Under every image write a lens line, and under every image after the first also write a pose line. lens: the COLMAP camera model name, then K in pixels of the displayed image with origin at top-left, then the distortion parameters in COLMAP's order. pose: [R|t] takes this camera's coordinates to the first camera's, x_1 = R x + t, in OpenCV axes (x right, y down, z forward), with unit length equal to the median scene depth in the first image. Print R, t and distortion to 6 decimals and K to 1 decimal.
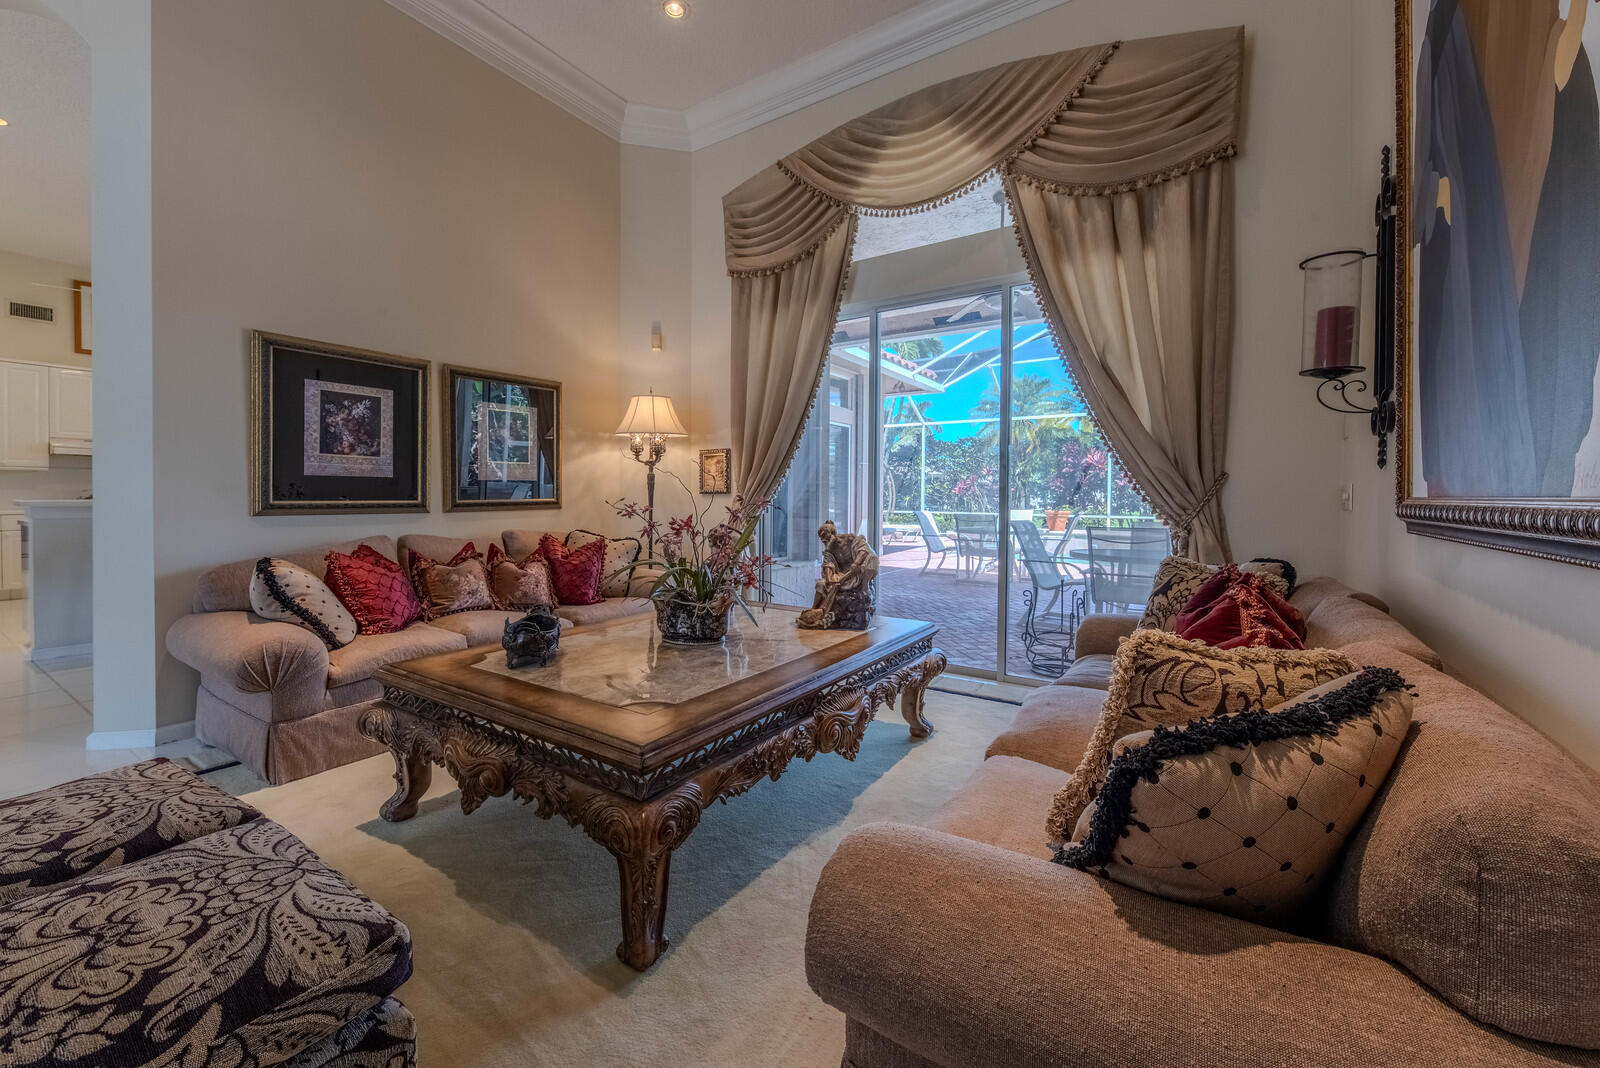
lens RADIAL K [[628.4, 0, 804.4], [0, 628.4, 496.2], [0, 0, 1]] dist [0.012085, -0.003835]
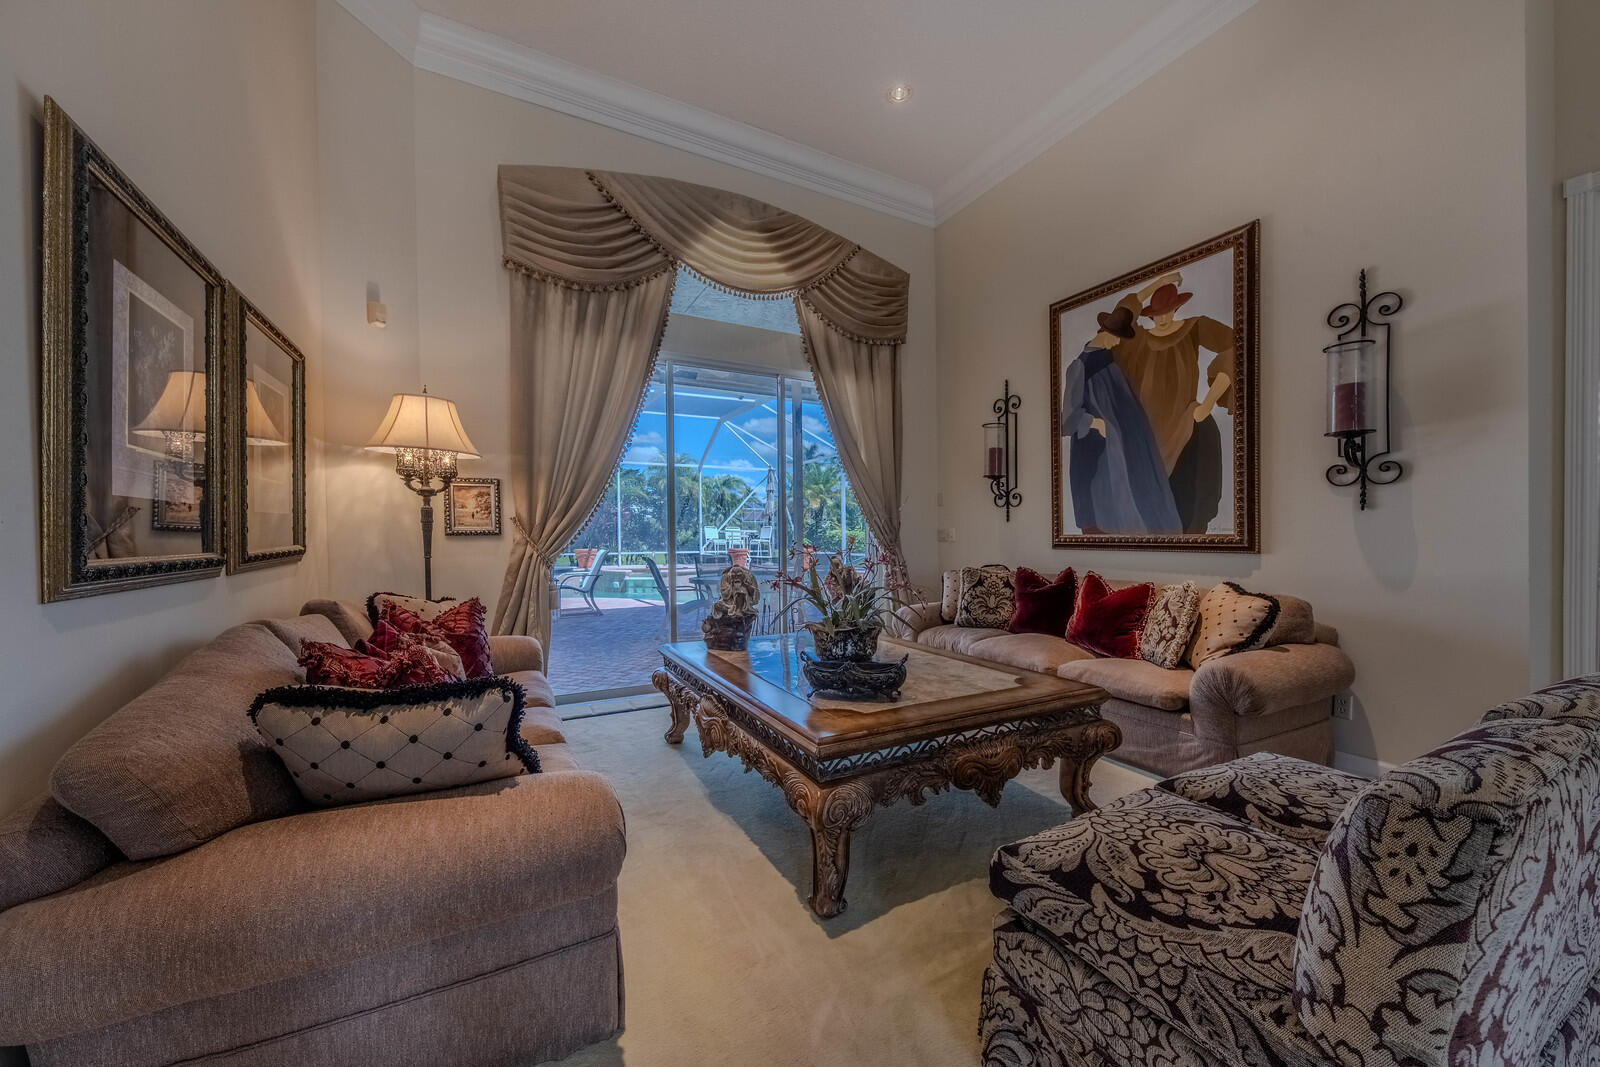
lens RADIAL K [[602.3, 0, 812.1], [0, 602.3, 538.1], [0, 0, 1]] dist [-0.000373, -0.000512]
pose [[0.464953, -0.008974, 0.885290, -0.731340], [0.008313, 0.999949, 0.005770, -0.001988], [-0.885297, 0.004677, 0.465003, 0.340049]]
